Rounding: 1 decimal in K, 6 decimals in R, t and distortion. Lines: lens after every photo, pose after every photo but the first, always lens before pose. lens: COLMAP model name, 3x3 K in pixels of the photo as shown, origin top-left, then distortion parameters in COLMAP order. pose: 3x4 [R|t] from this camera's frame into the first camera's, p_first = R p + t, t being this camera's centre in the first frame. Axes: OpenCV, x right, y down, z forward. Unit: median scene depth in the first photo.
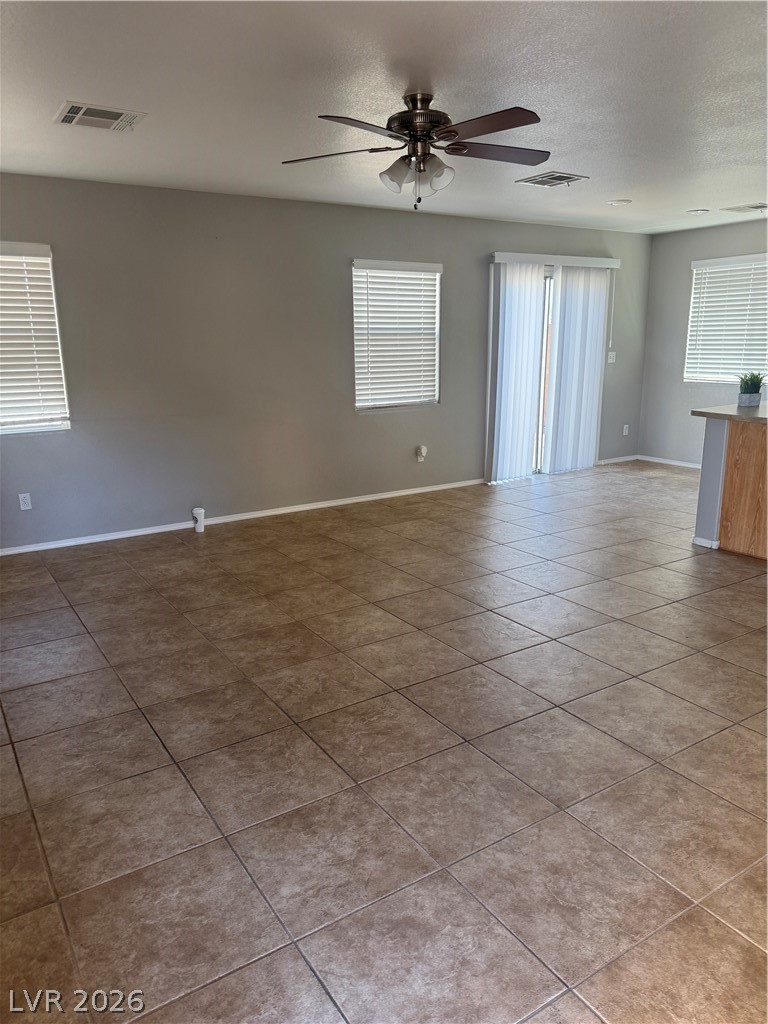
lens RADIAL K [[725.8, 0, 382.9], [0, 725.8, 513.3], [0, 0, 1]] dist [0.006935, -0.003788]
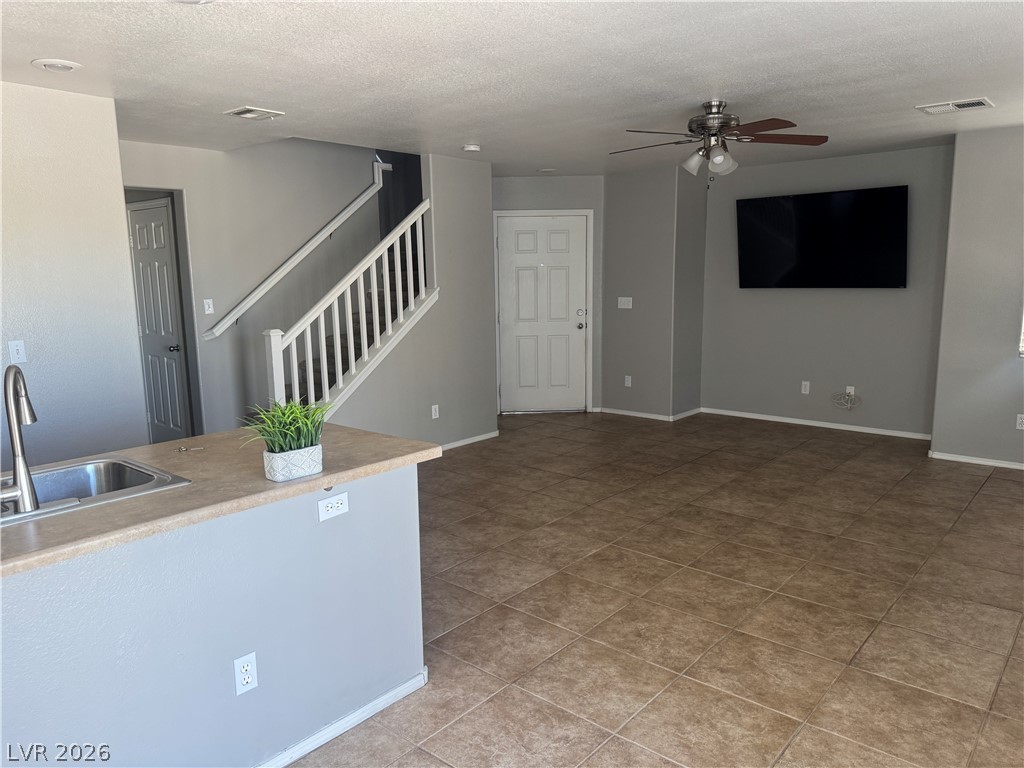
lens RADIAL K [[725.8, 0, 510.5], [0, 725.8, 384.1], [0, 0, 1]] dist [0.006935, -0.003788]
pose [[-0.960817, 0.078512, -0.265833, 0.777192], [-0.030279, 0.923578, 0.382214, -0.594371], [0.275526, 0.375287, -0.885012, 2.240769]]
